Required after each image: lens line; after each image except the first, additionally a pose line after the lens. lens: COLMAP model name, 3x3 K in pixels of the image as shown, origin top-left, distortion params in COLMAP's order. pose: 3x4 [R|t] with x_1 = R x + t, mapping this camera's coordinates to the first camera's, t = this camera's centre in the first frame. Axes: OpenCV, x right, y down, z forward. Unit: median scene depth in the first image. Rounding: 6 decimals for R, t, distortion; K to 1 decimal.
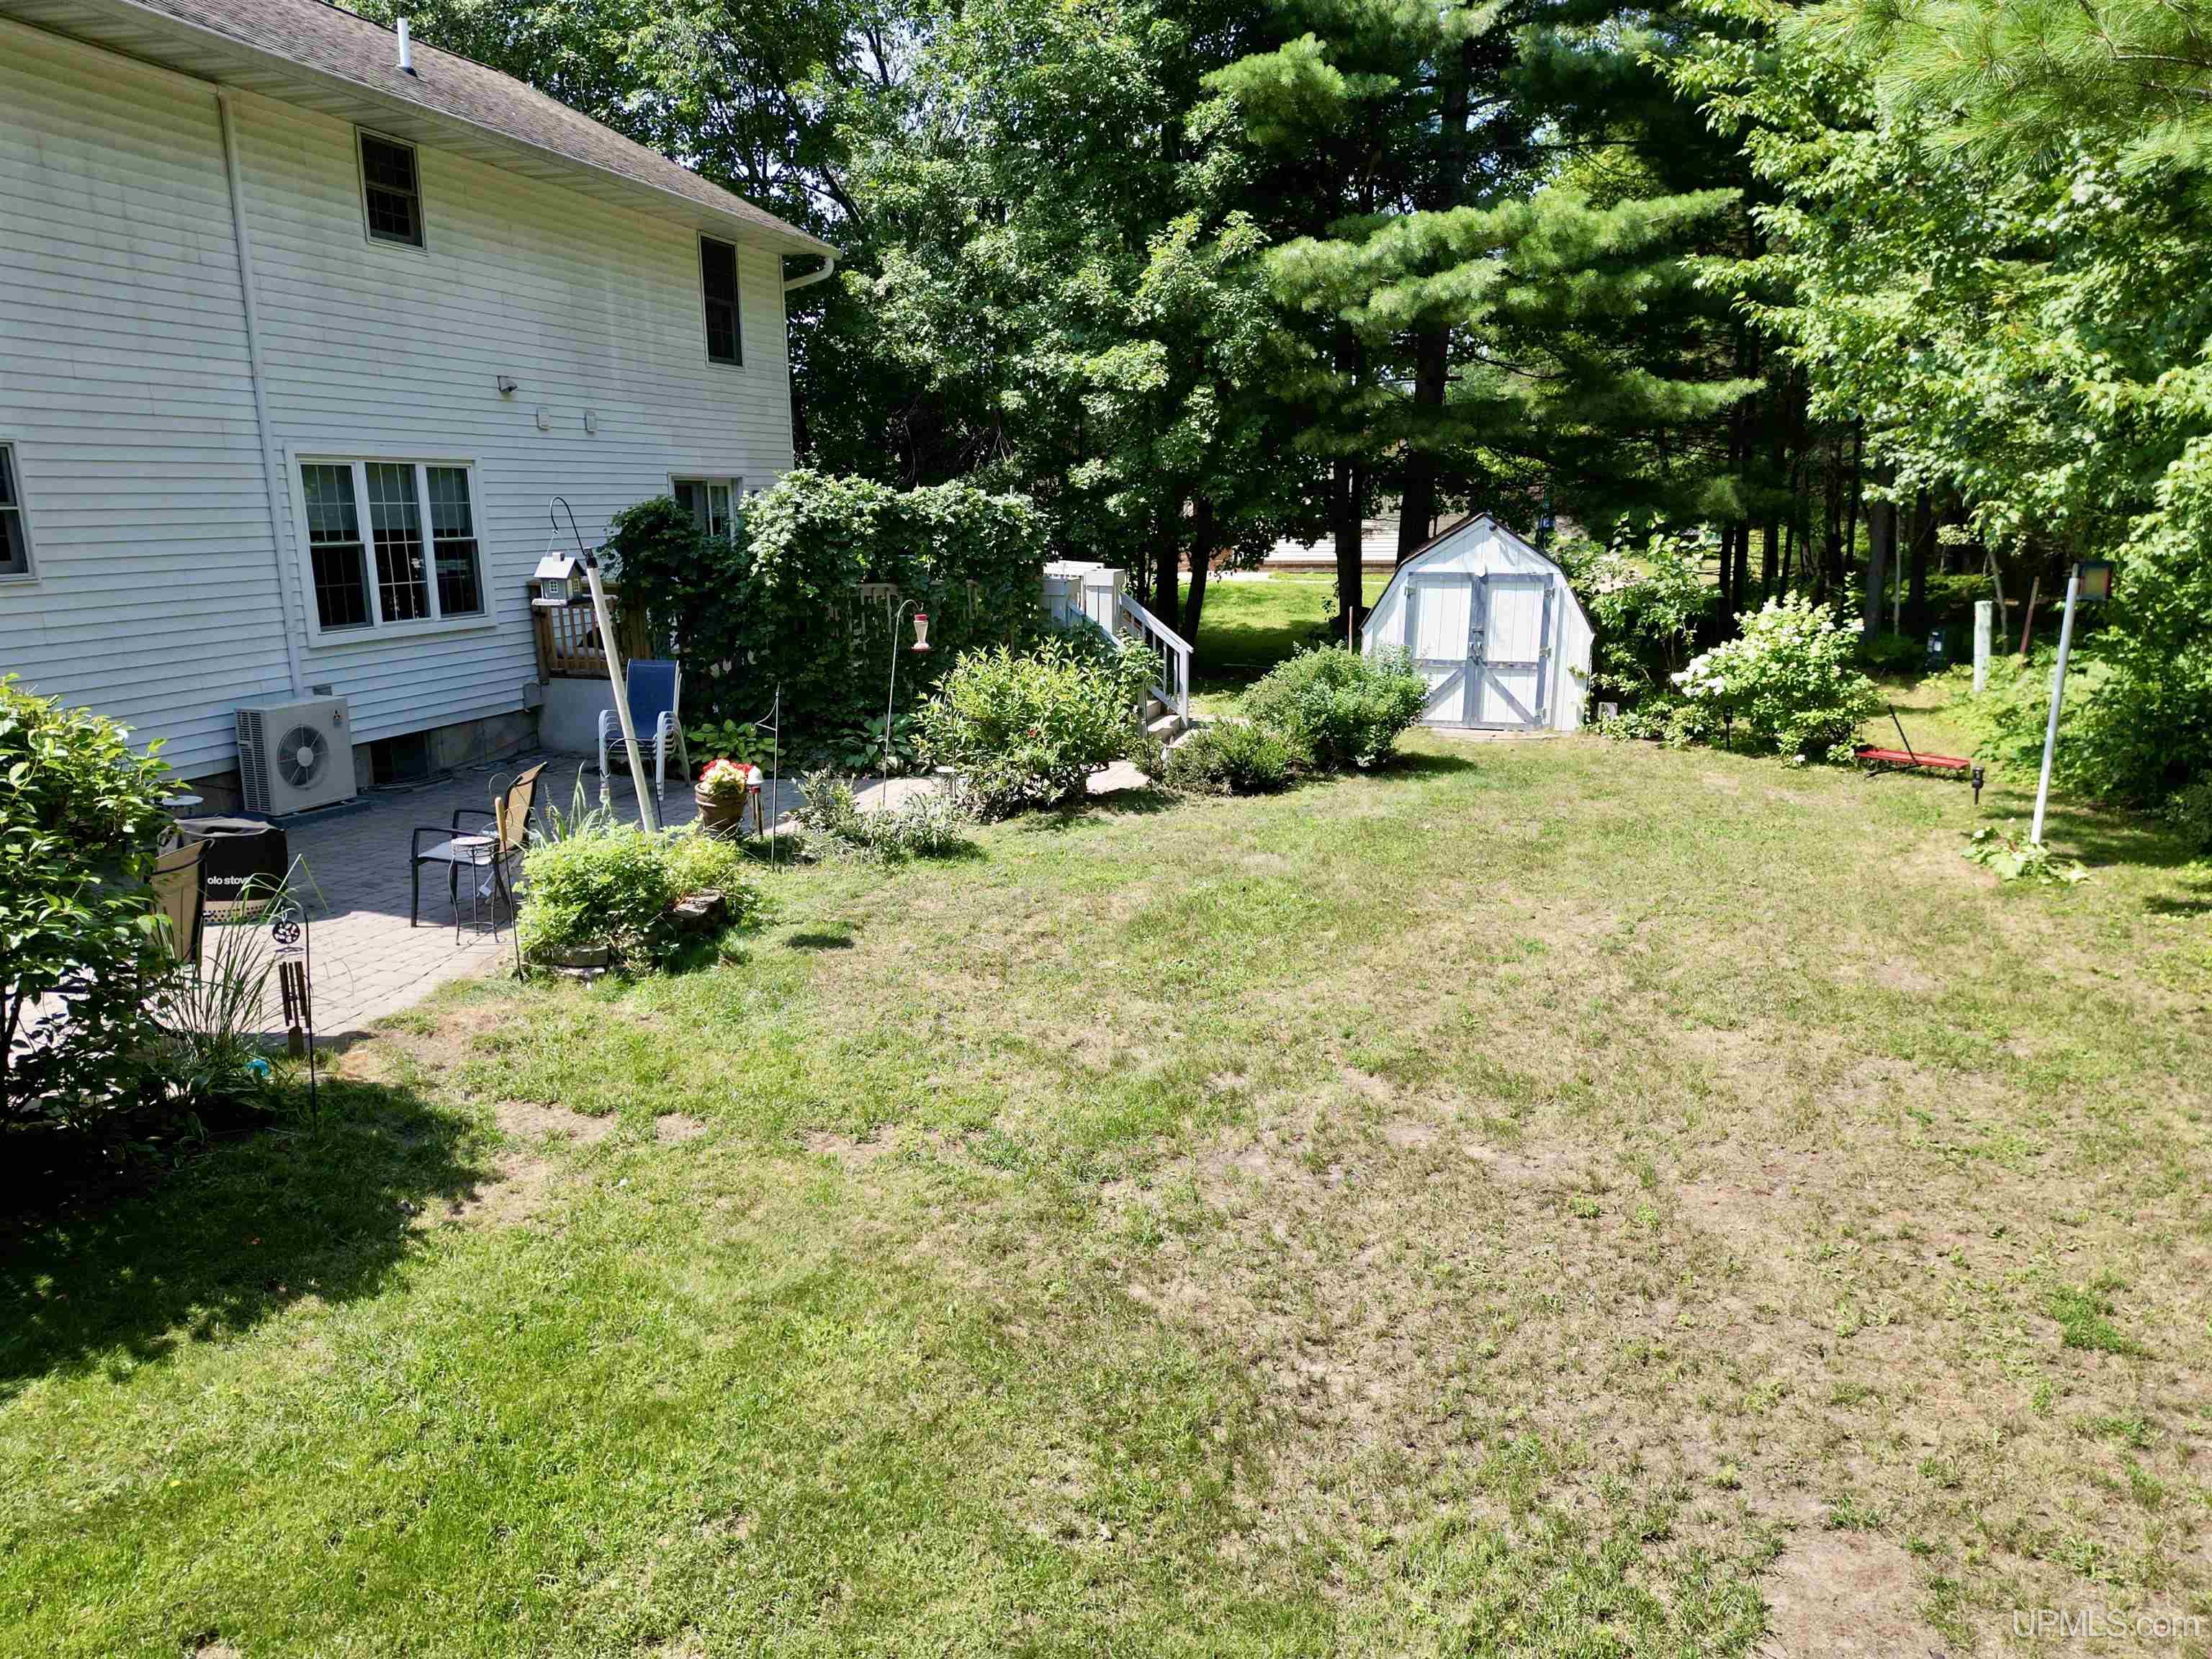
lens RADIAL K [[1543.5, 0, 1098.3], [0, 1543.5, 828.9], [0, 0, 1]] dist [0.098579, -0.080157]
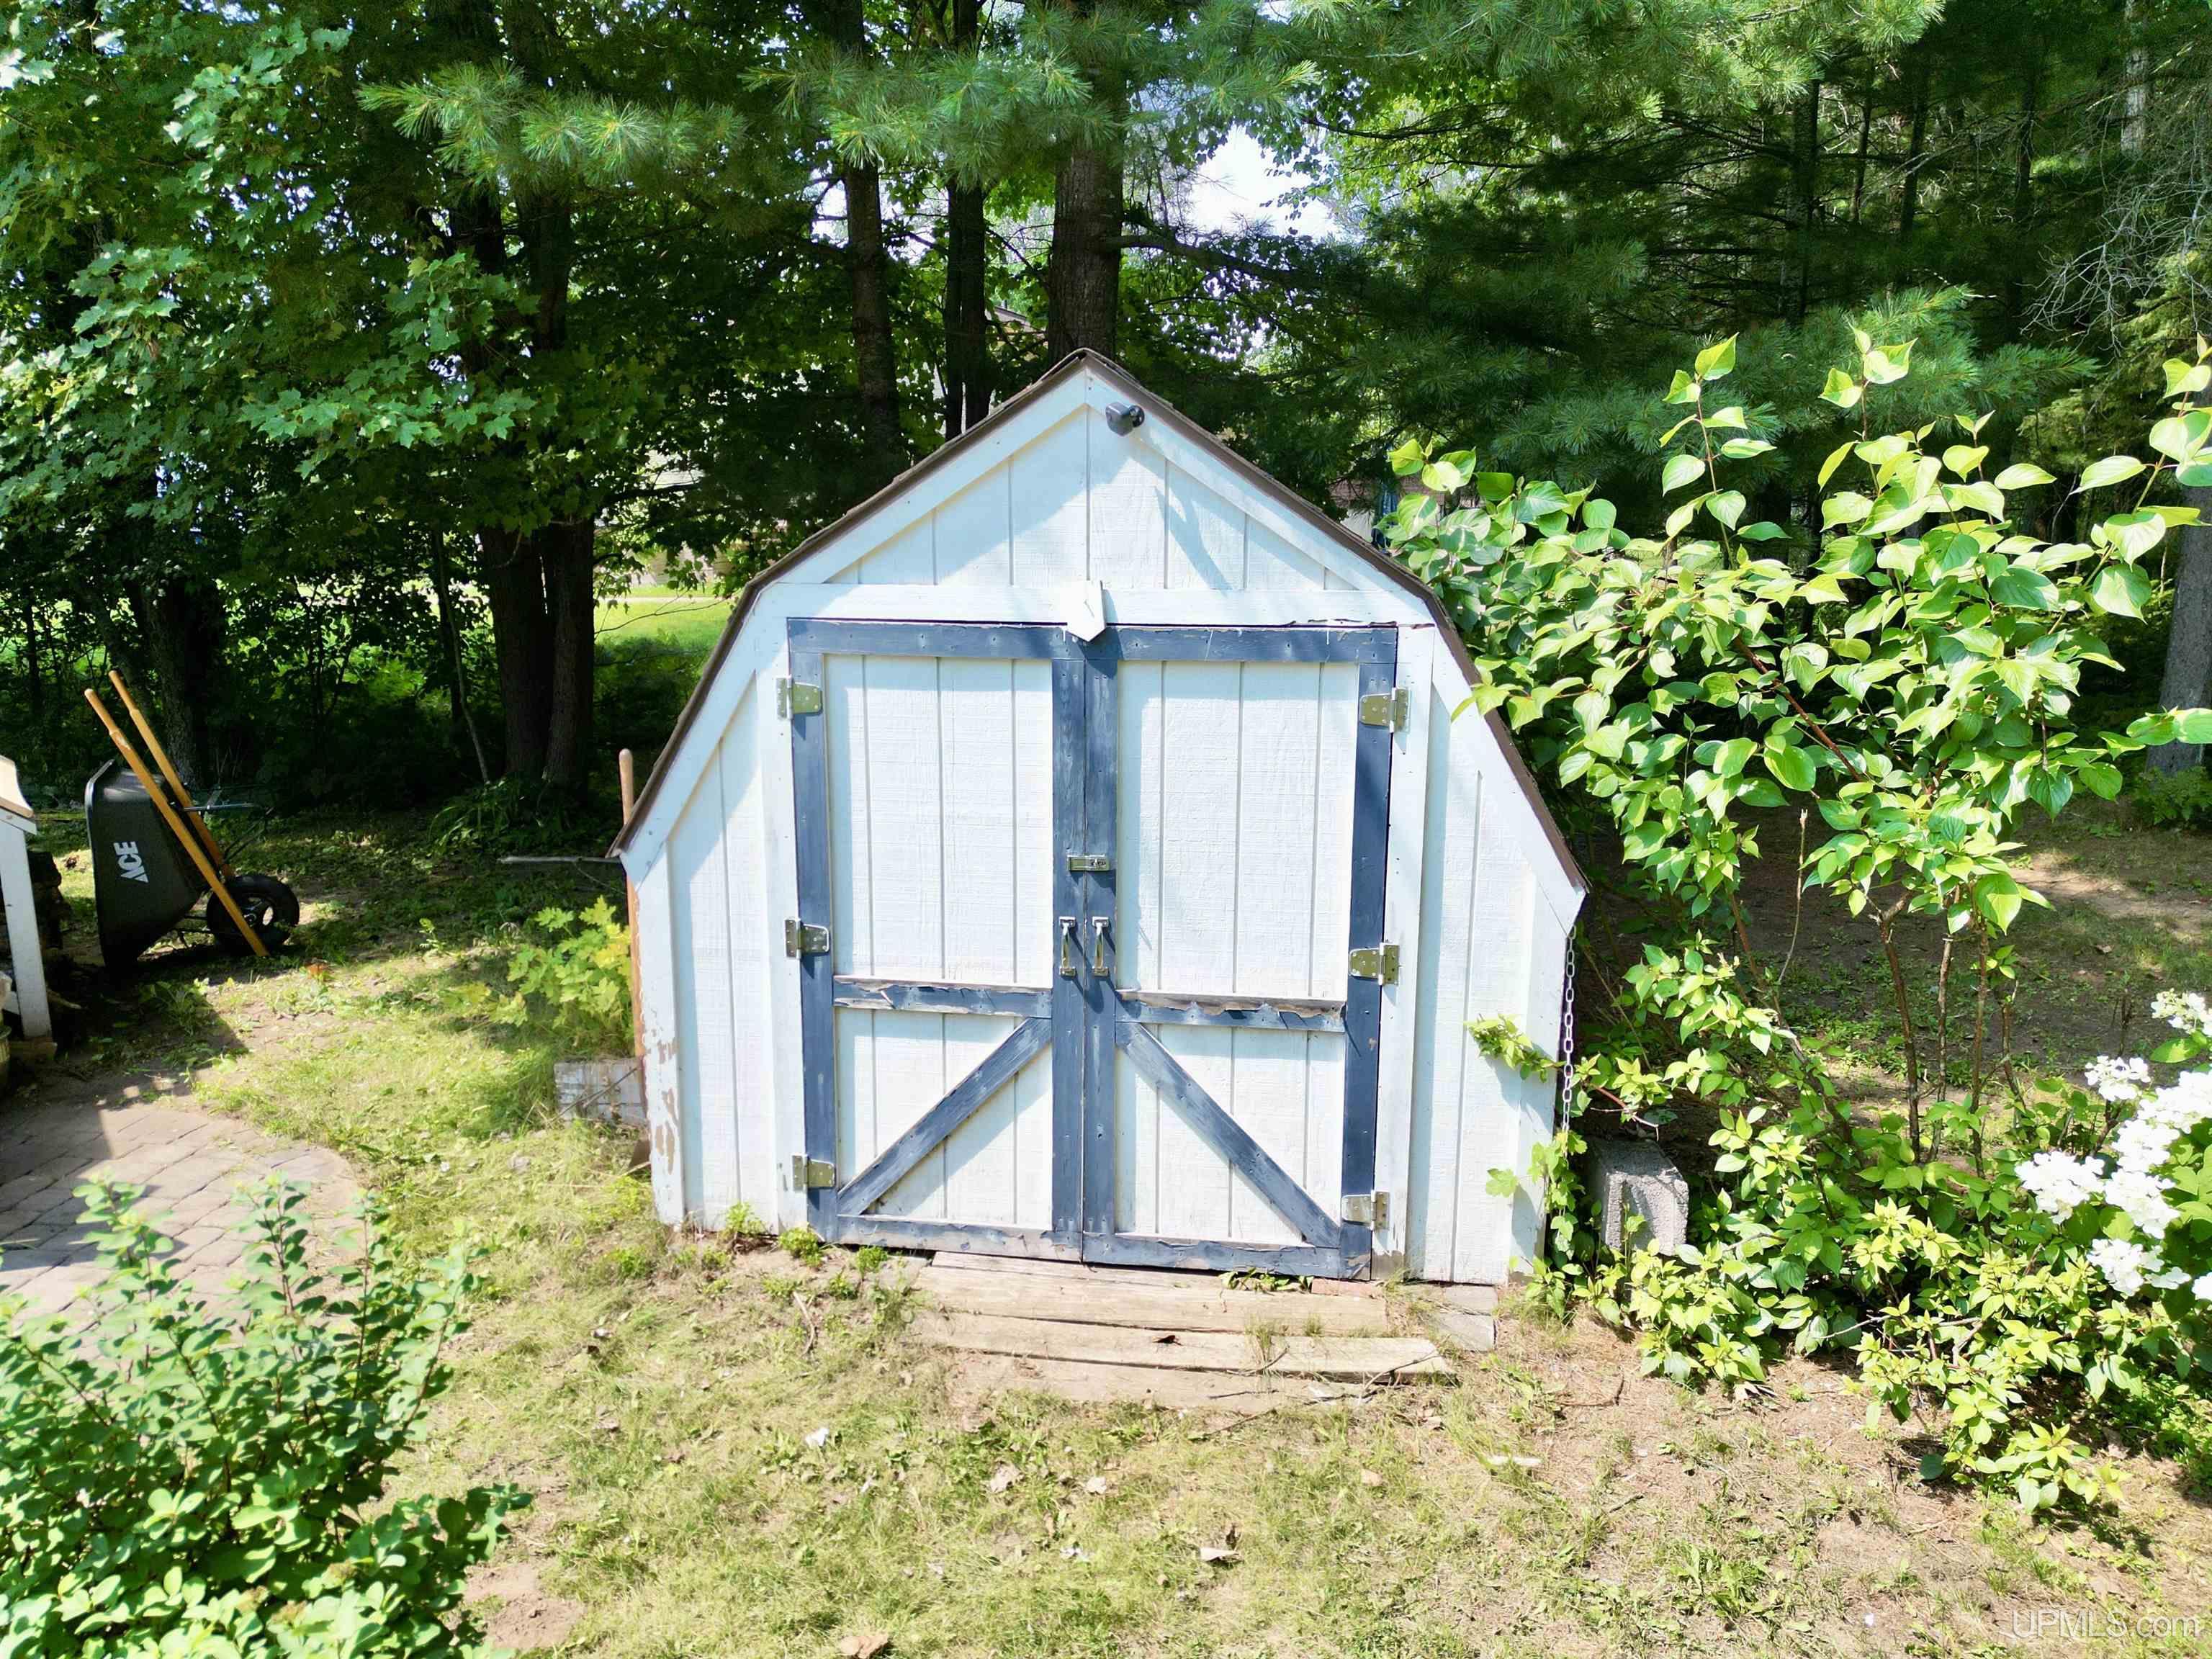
lens RADIAL K [[1543.5, 0, 1098.3], [0, 1543.5, 828.9], [0, 0, 1]] dist [0.098579, -0.080157]
pose [[0.996219, -0.018156, 0.084961, 0.227159], [0.019774, 0.999638, -0.018244, -0.129723], [-0.084599, 0.019855, 0.996217, 0.774224]]
